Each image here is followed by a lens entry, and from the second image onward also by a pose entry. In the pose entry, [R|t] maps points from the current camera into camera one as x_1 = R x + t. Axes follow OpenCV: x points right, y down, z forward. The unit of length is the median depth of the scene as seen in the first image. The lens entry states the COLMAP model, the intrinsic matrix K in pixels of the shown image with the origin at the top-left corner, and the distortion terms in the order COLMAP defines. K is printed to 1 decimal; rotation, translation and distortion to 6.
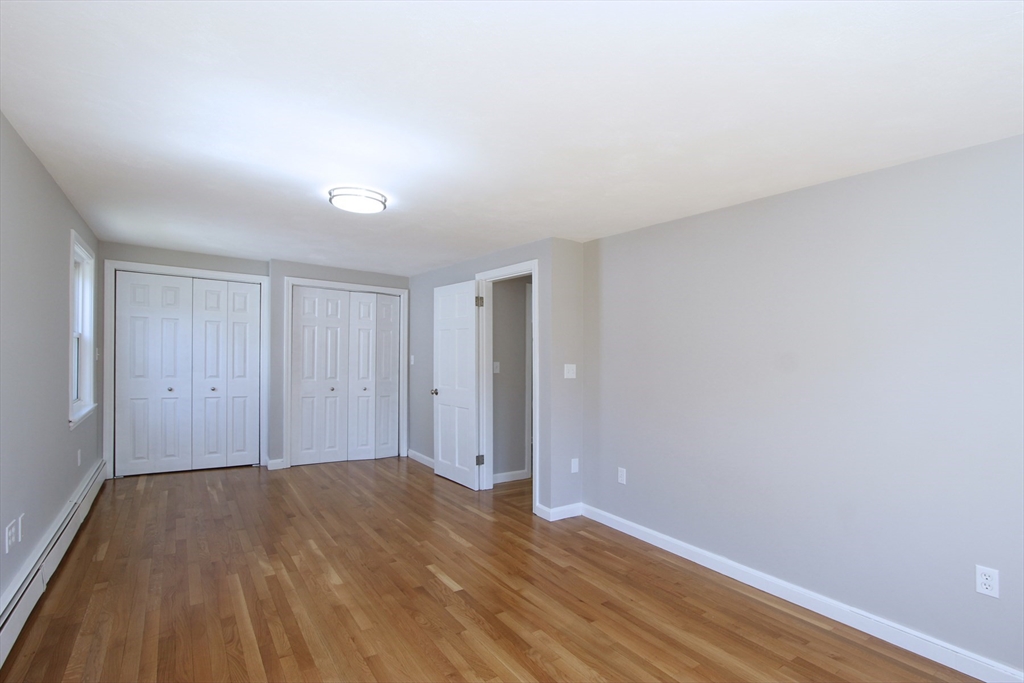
lens RADIAL K [[488.4, 0, 504.4], [0, 488.4, 347.9], [0, 0, 1]] dist [-0.018696, -0.000551]
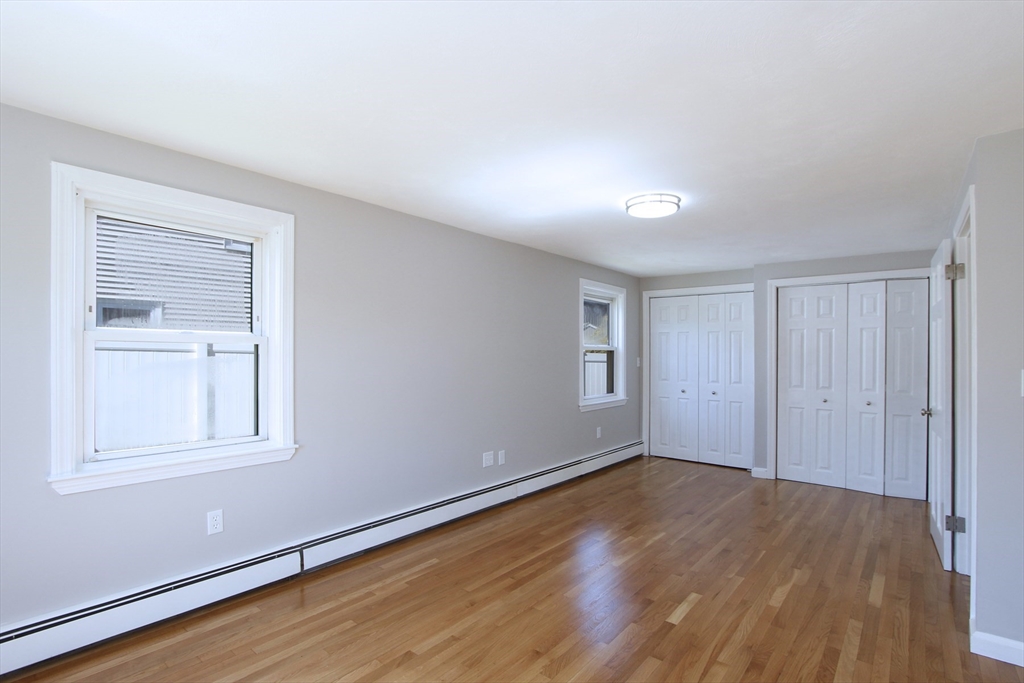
lens RADIAL K [[488.4, 0, 501.1], [0, 488.4, 353.6], [0, 0, 1]] dist [-0.018696, -0.000551]
pose [[0.263159, -0.024946, -0.964430, 0.367347], [0.017656, 0.999623, -0.021038, 0.010446], [0.964591, -0.011492, 0.263500, 0.250344]]
